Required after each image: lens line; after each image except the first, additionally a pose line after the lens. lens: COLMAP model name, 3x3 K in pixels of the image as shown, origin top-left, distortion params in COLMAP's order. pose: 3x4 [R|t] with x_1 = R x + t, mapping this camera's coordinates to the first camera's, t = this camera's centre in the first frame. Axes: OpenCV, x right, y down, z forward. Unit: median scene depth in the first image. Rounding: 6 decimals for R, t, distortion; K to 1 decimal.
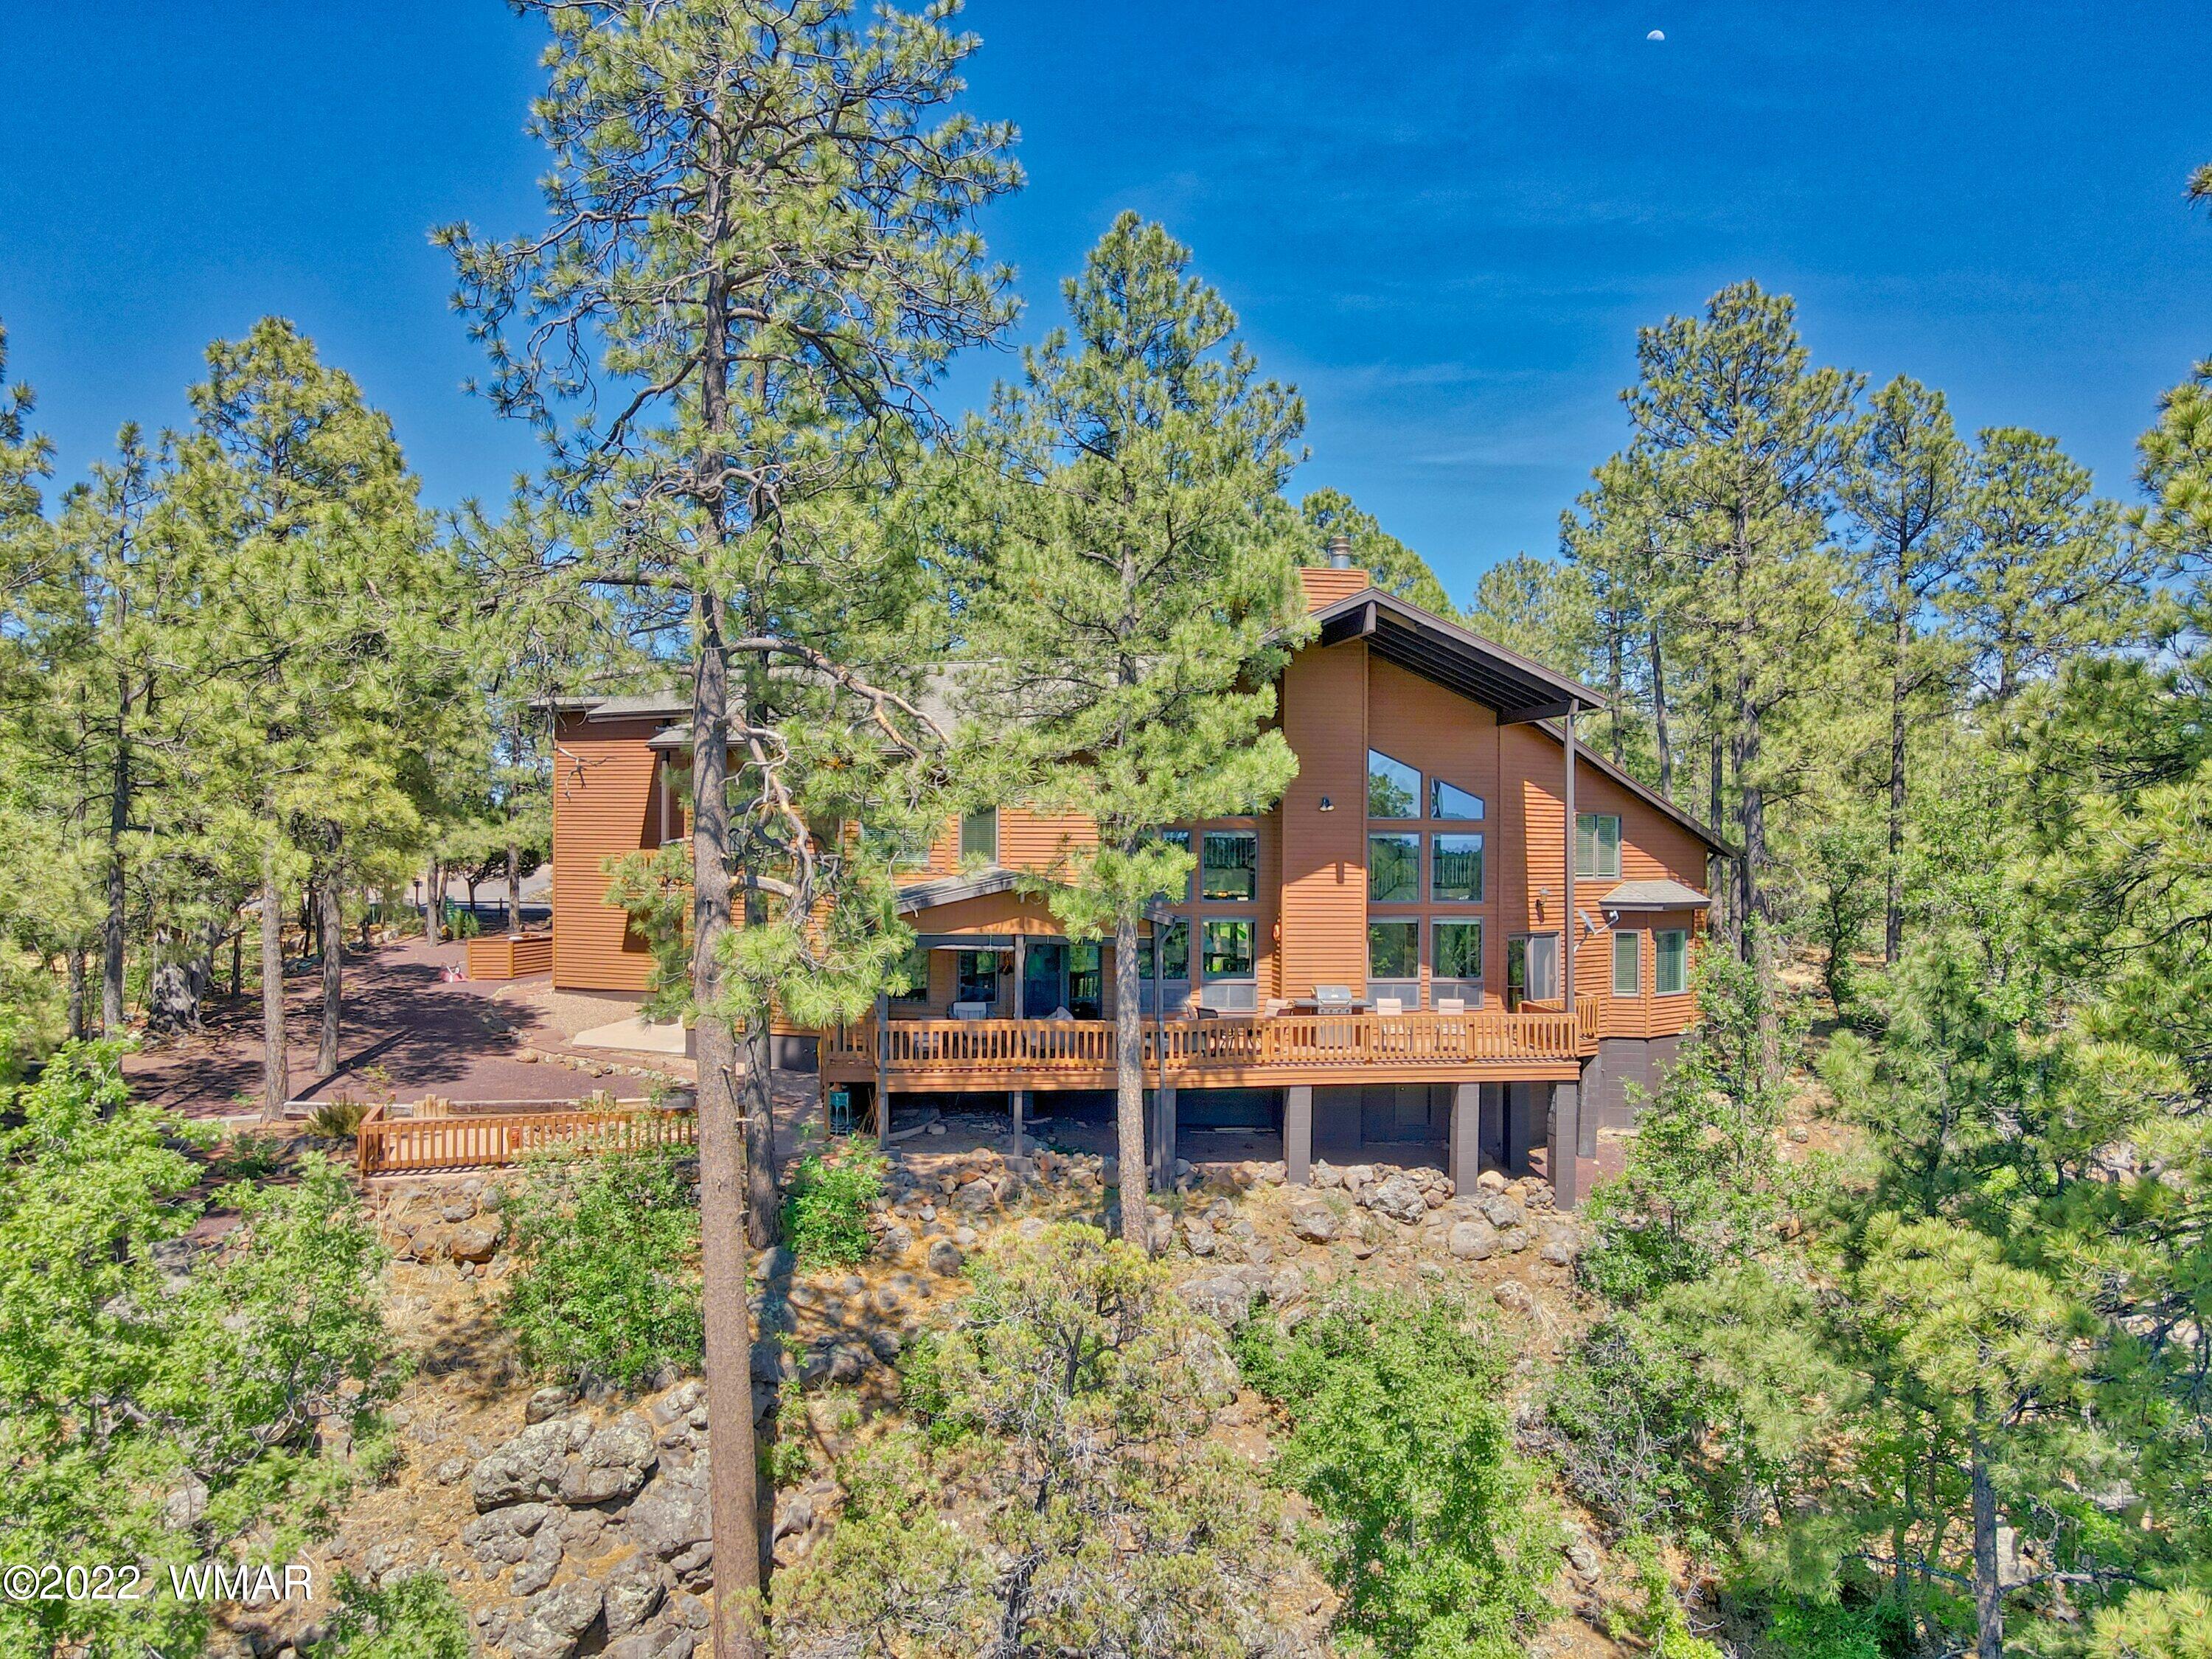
lens RADIAL K [[1630.5, 0, 1110.2], [0, 1630.5, 836.5], [0, 0, 1]] dist [0.001182, 0.019814]
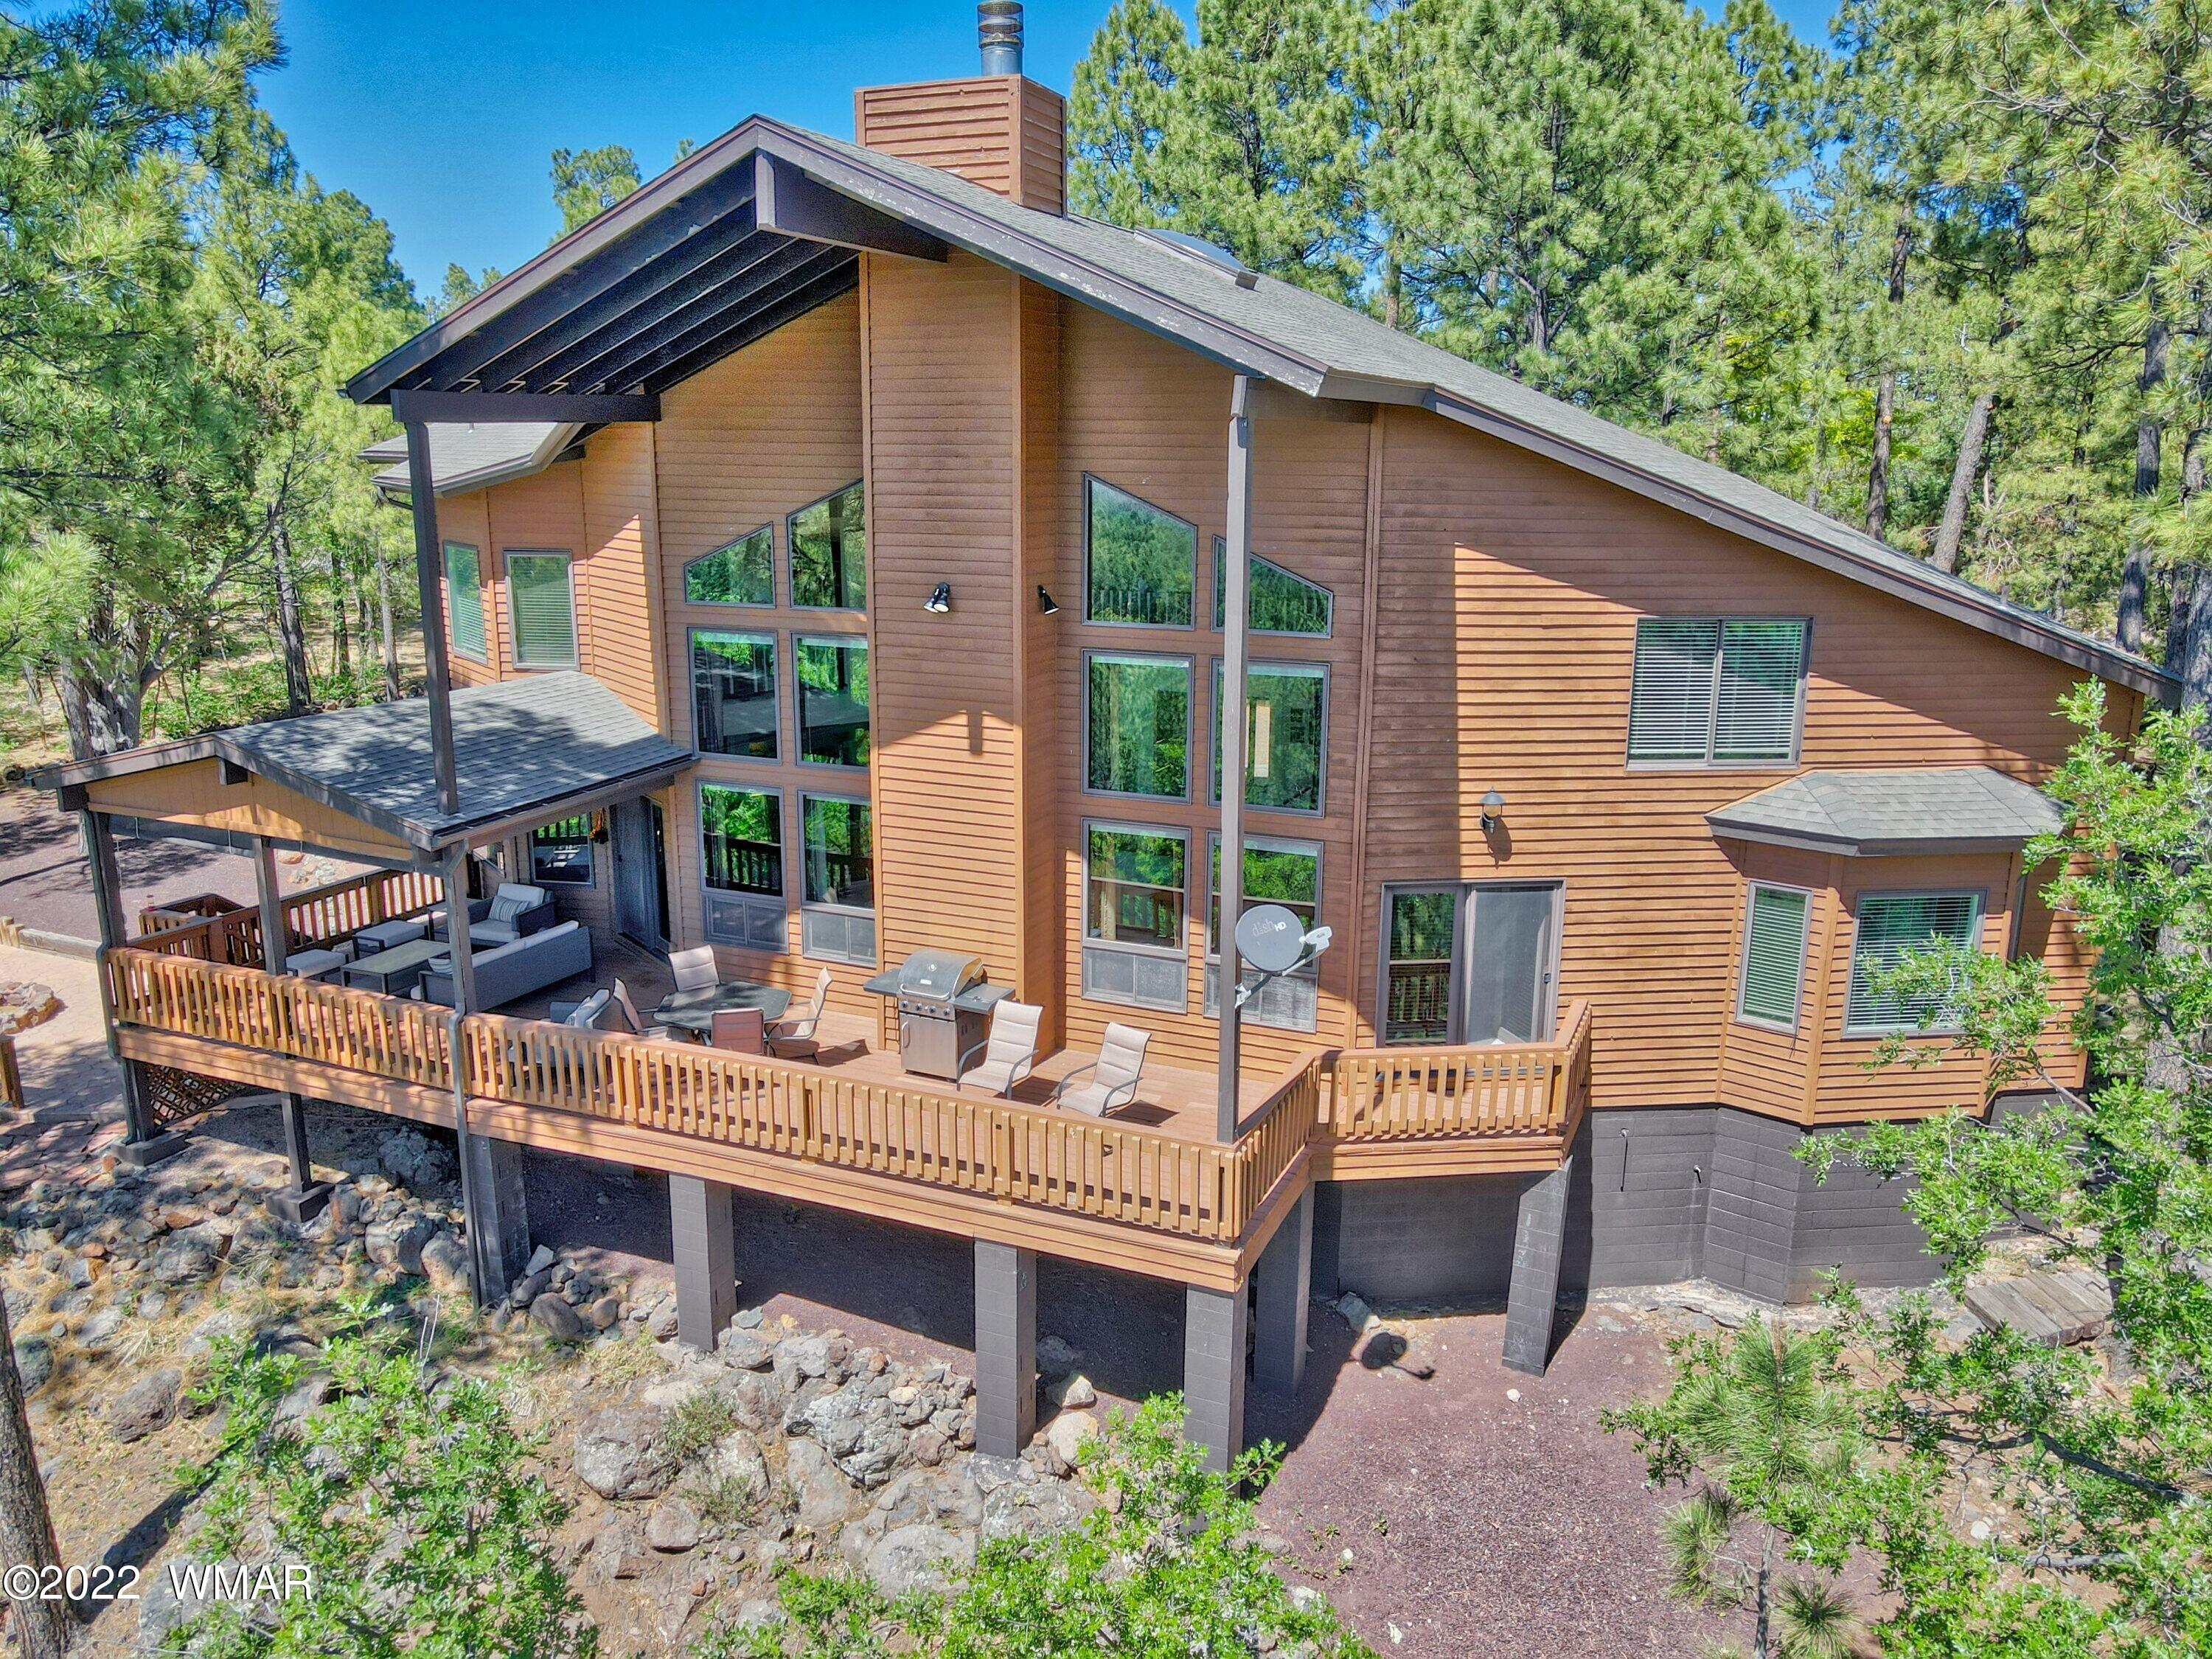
lens RADIAL K [[1630.5, 0, 1106.5], [0, 1630.5, 830.4], [0, 0, 1]] dist [0.001182, 0.019814]
pose [[0.861277, 0.110196, -0.496043, 0.463222], [-0.011218, 0.980088, 0.198249, -0.054851], [0.508011, -0.165183, 0.845363, 0.639157]]
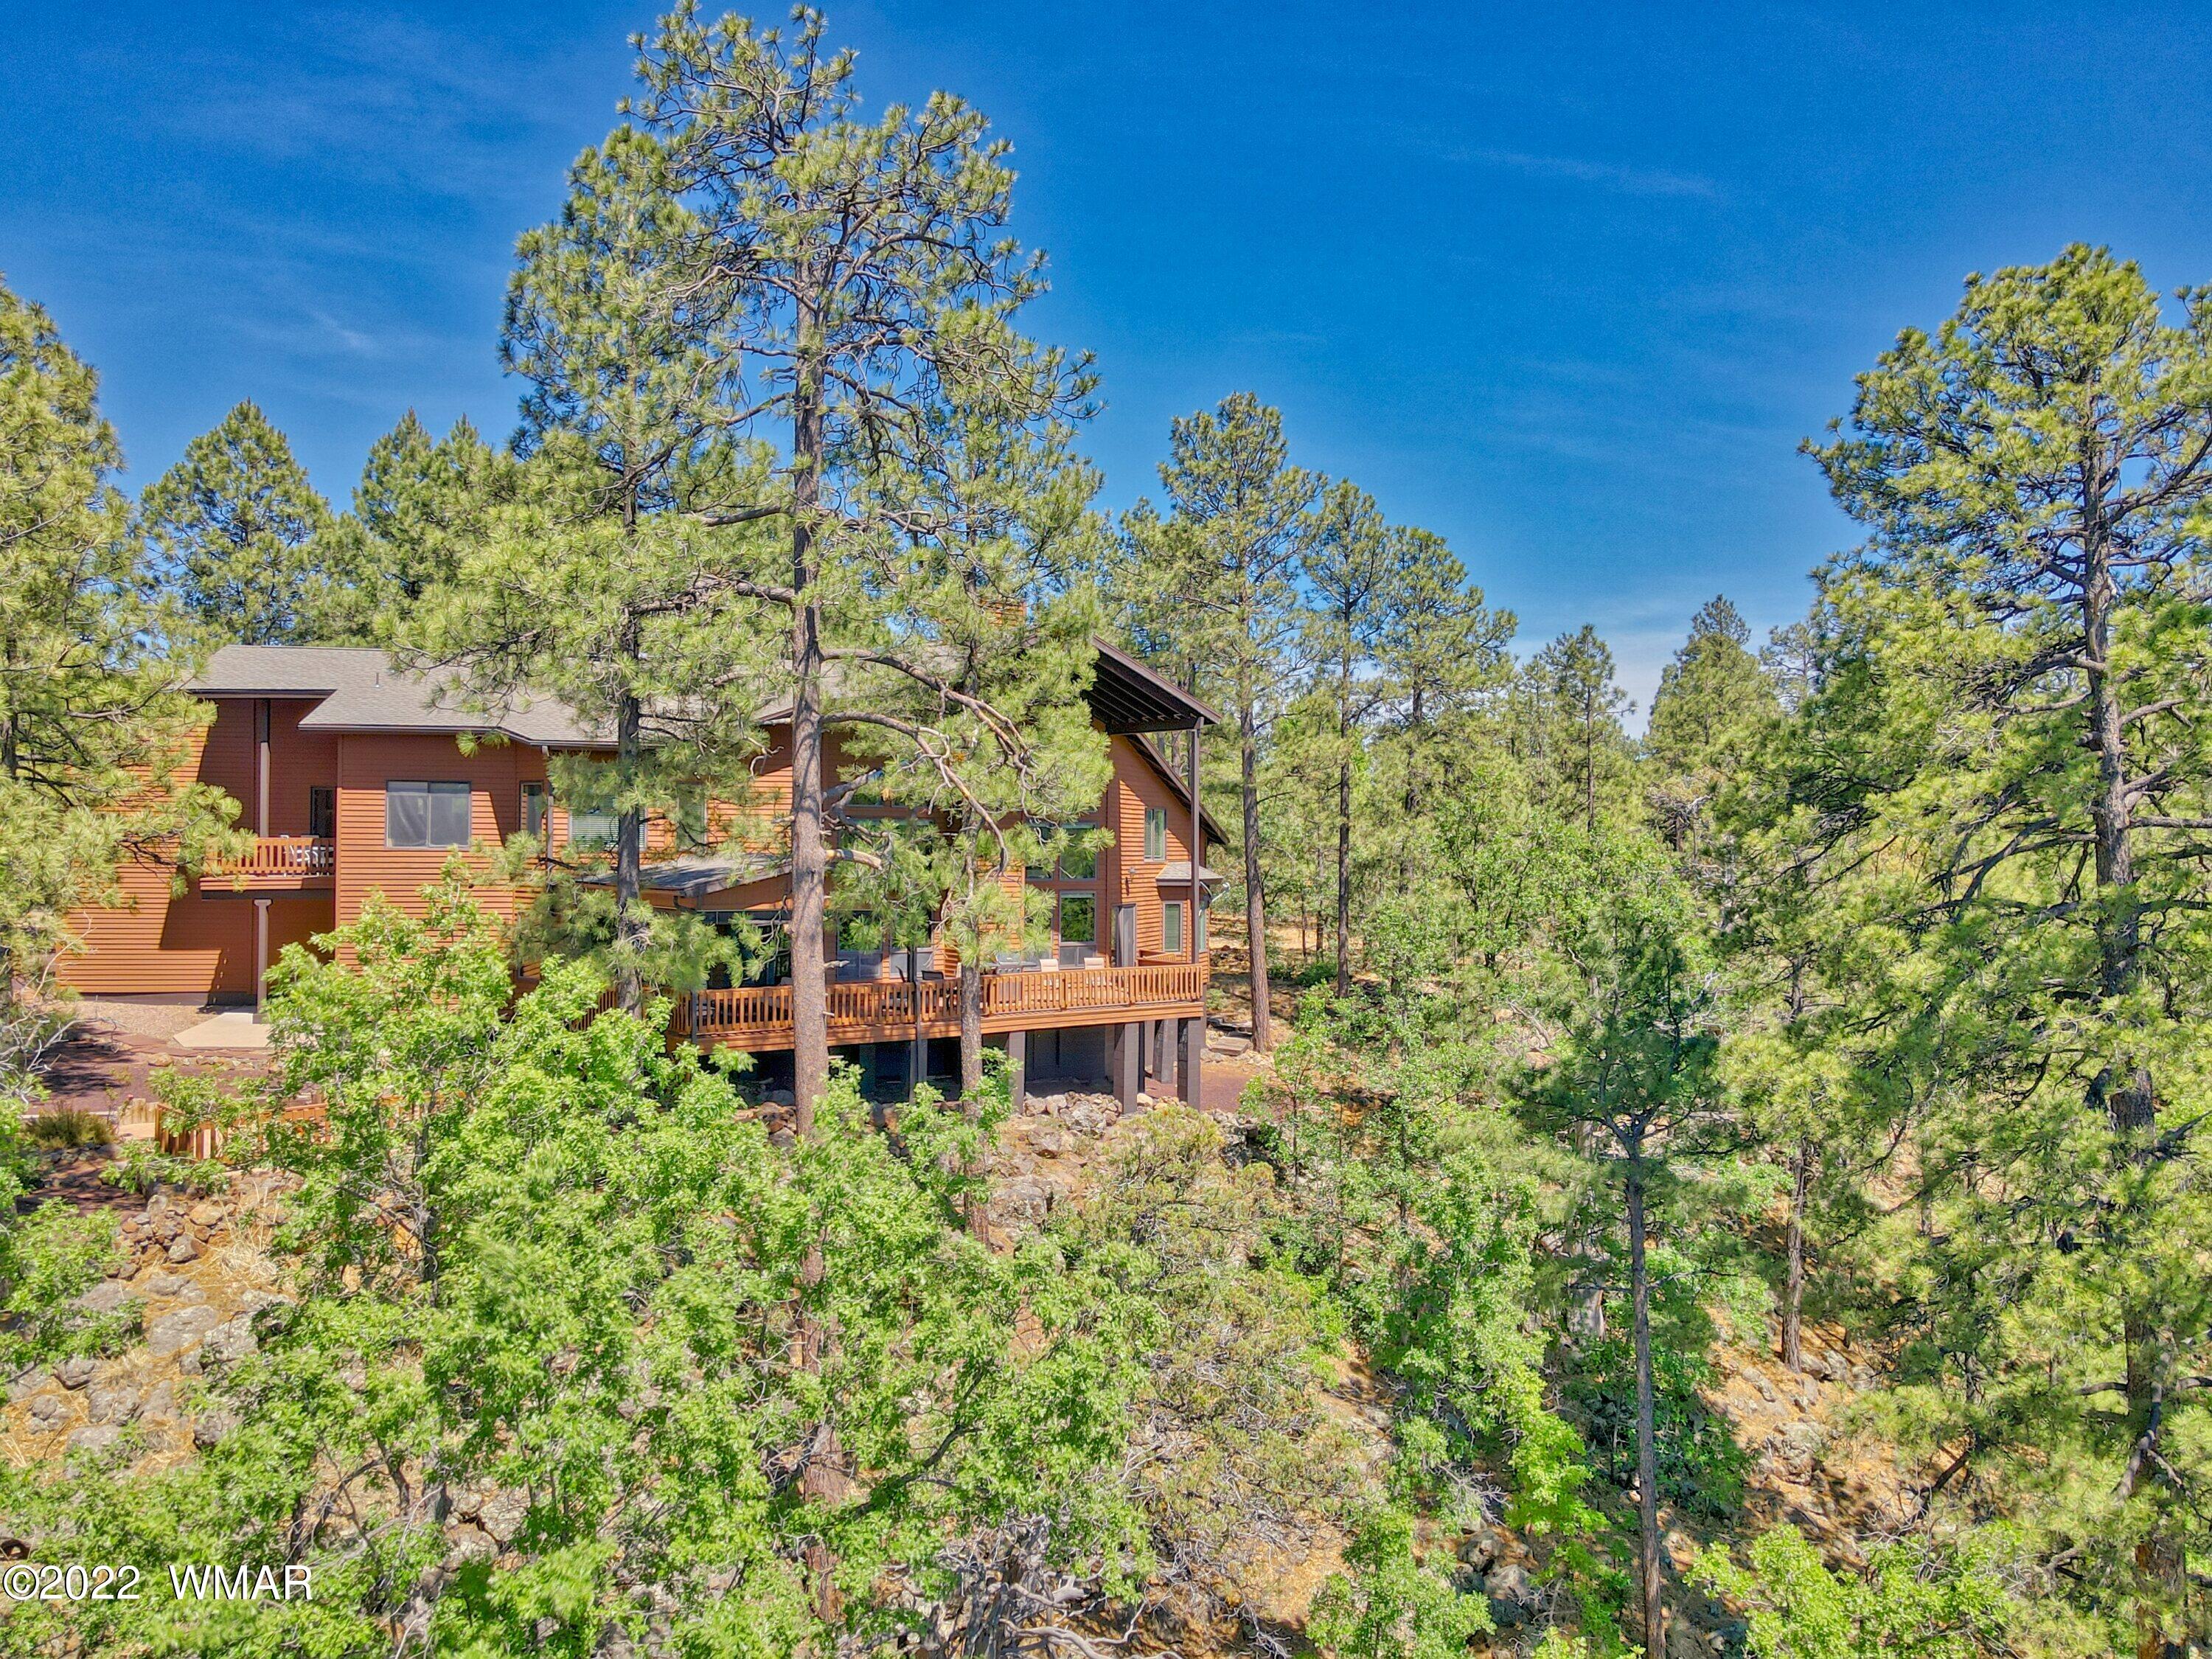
lens RADIAL K [[1630.5, 0, 1105.2], [0, 1630.5, 825.2], [0, 0, 1]] dist [0.001182, 0.019814]
pose [[0.875085, 0.005531, 0.483938, -0.399511], [-0.003770, 0.999982, -0.004613, 0.006782], [-0.483955, 0.002212, 0.875090, -0.076623]]
